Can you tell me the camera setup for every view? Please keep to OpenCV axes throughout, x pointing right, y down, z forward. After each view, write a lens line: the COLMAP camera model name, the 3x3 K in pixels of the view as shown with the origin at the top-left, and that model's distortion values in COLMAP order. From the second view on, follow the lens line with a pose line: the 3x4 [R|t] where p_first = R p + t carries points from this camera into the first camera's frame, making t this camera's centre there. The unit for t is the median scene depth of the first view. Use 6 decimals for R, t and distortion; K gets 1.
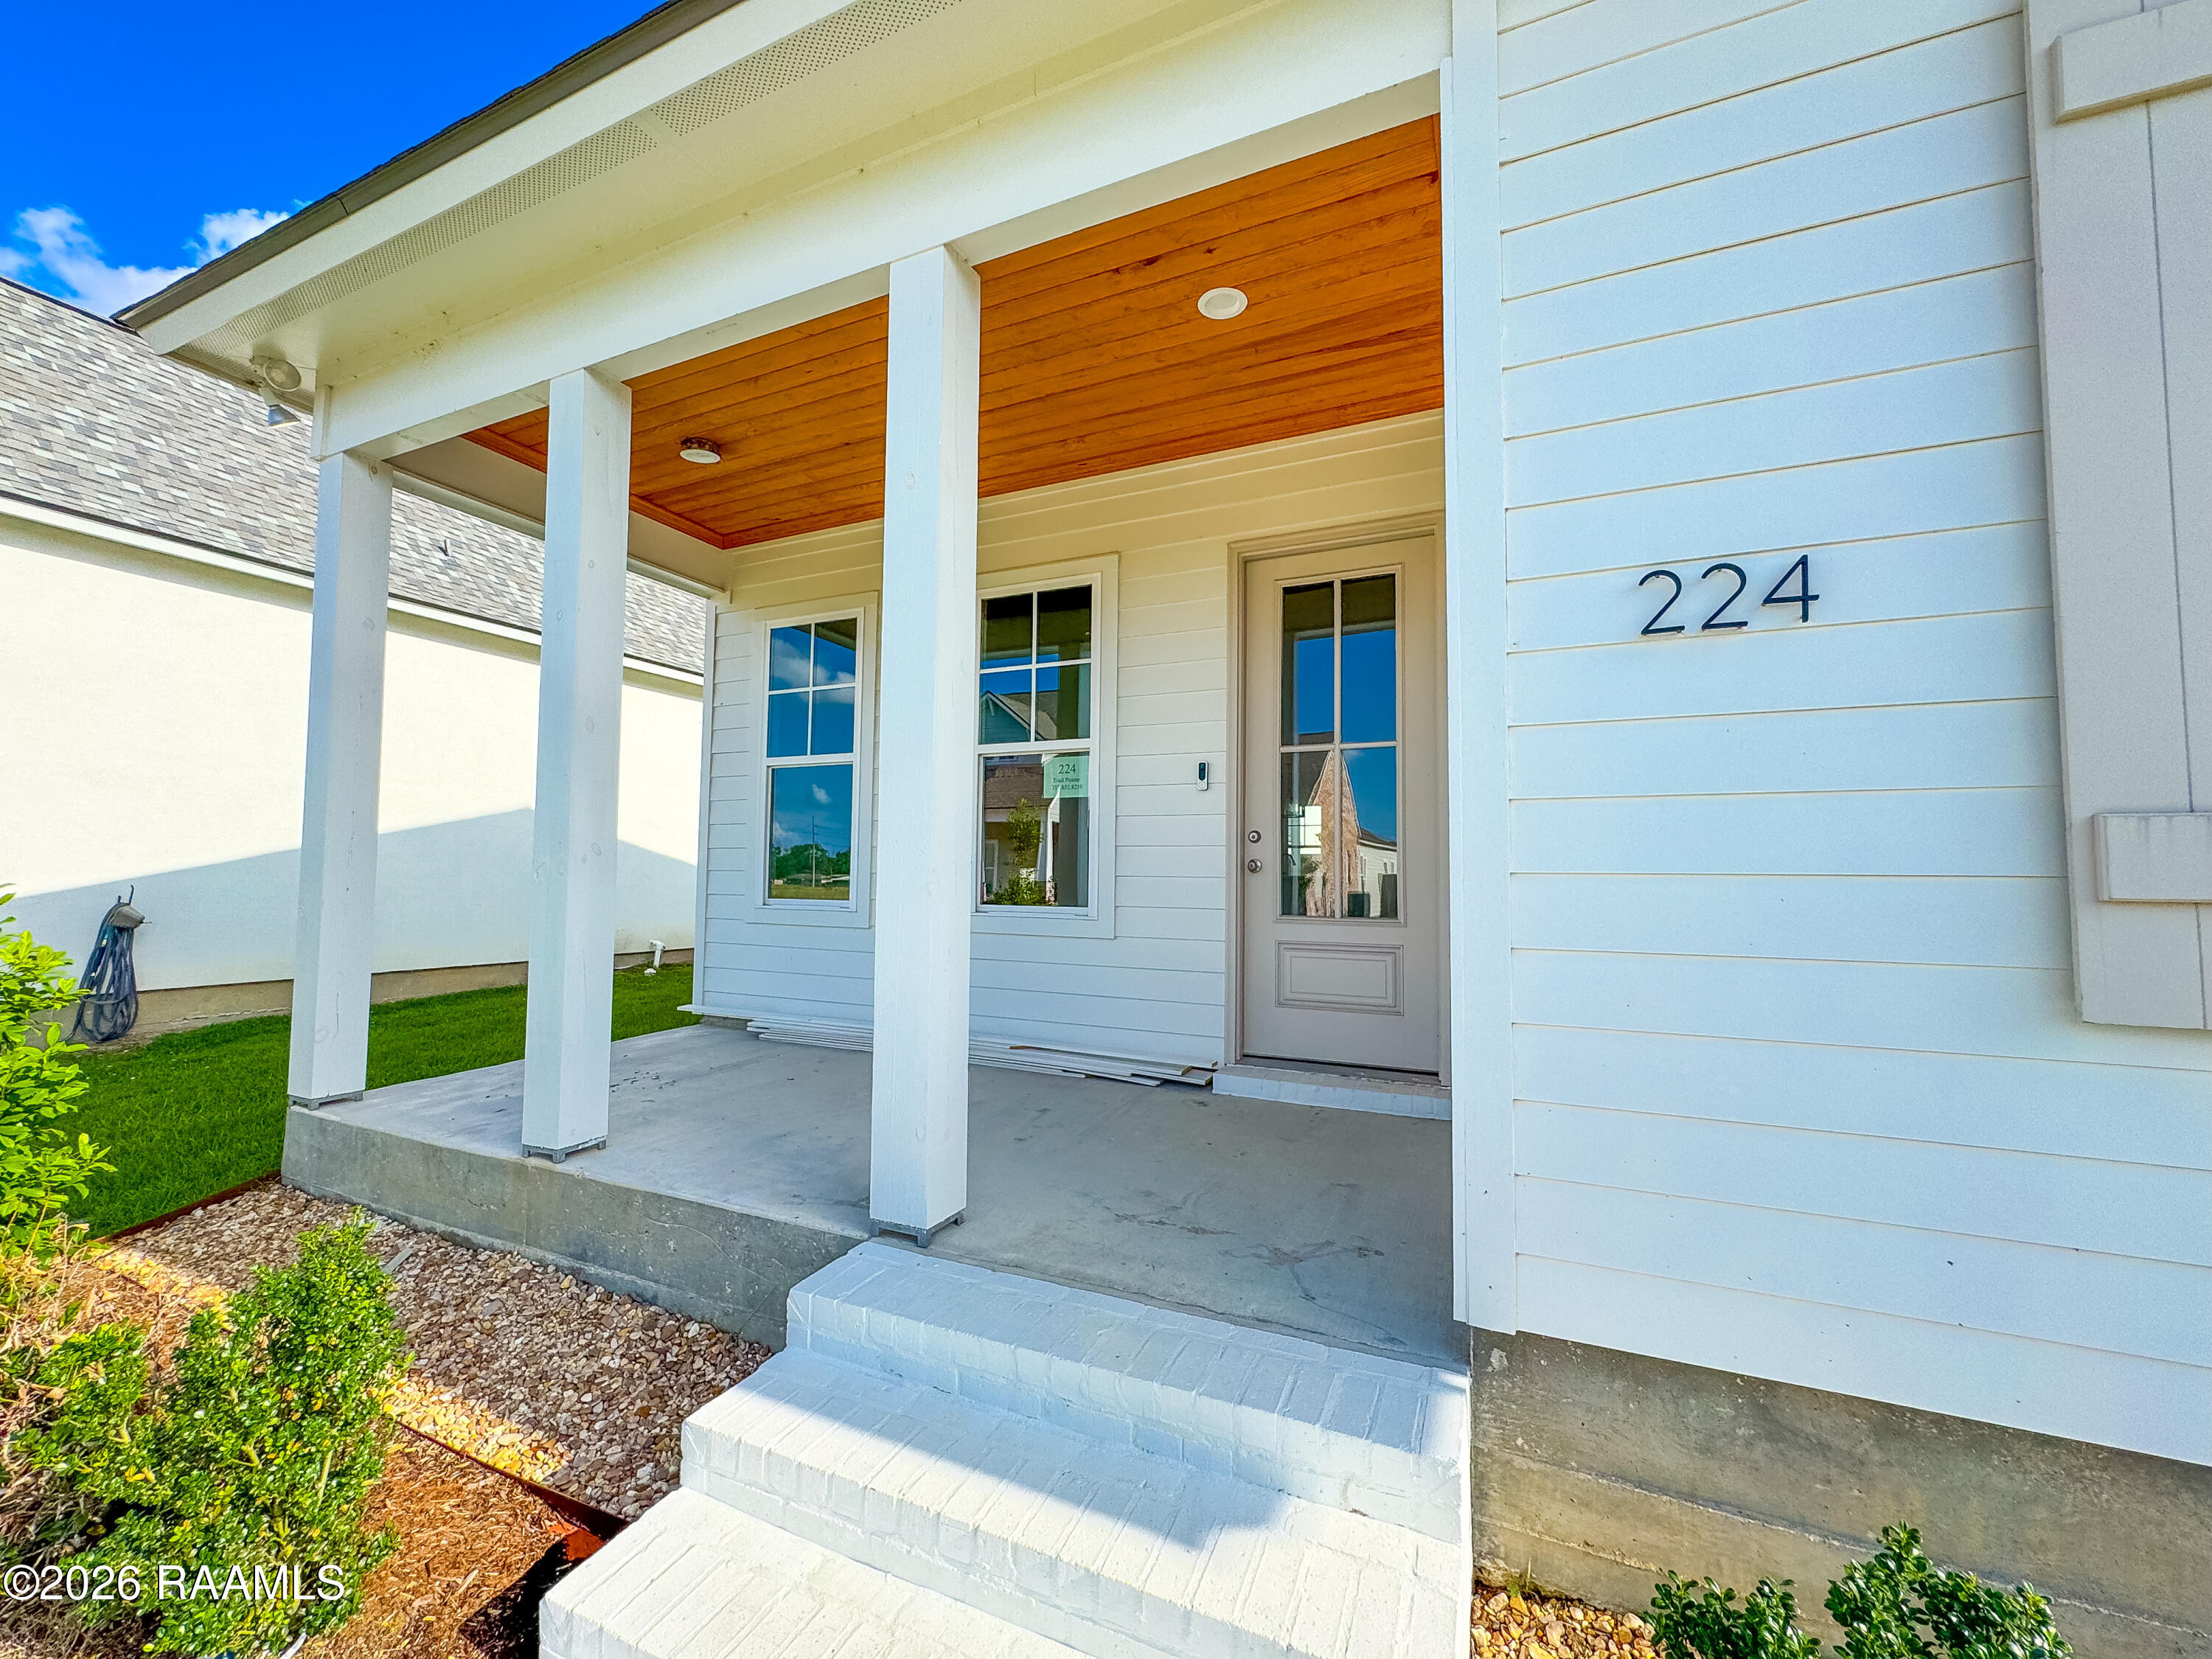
lens RADIAL K [[884.9, 0, 1104.0], [0, 884.9, 834.0], [0, 0, 1]] dist [-0.000846, -0.001059]
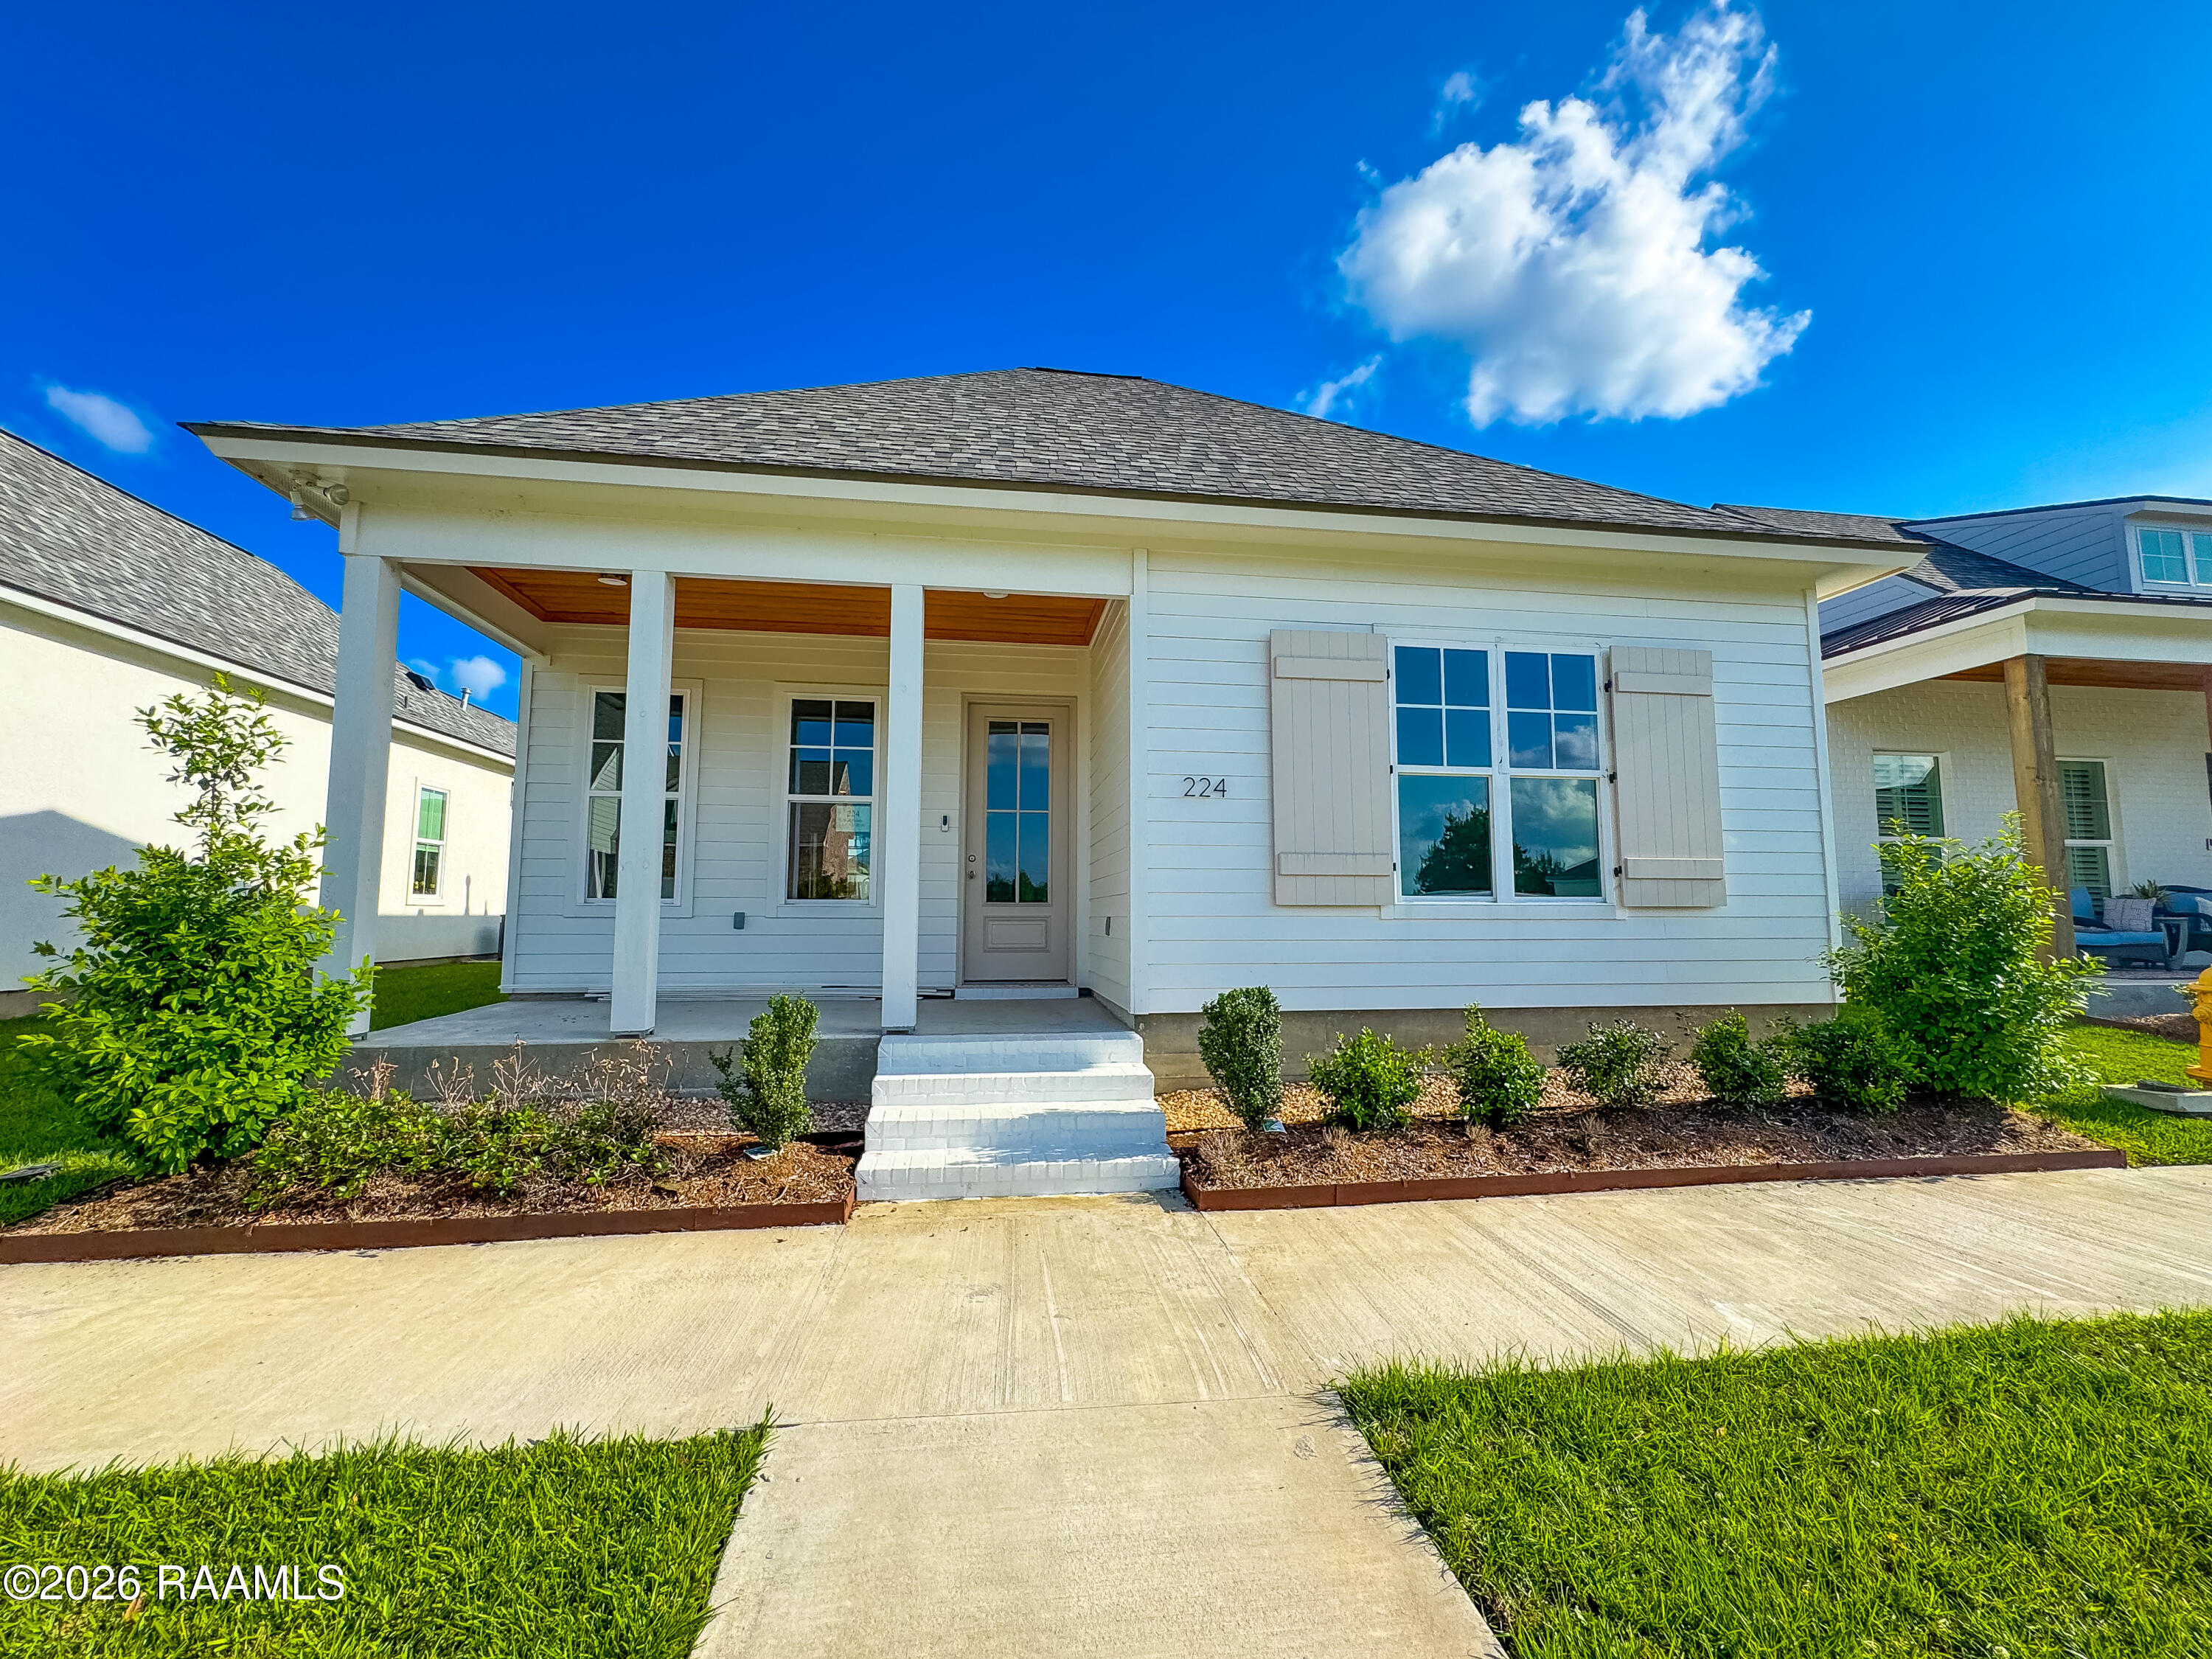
lens RADIAL K [[884.9, 0, 1103.9], [0, 884.9, 829.7], [0, 0, 1]] dist [-0.000846, -0.001059]
pose [[0.843604, 0.041406, 0.535367, -0.598308], [-0.019294, 0.998716, -0.046839, 0.026448], [-0.536619, 0.029184, 0.843320, -0.688831]]
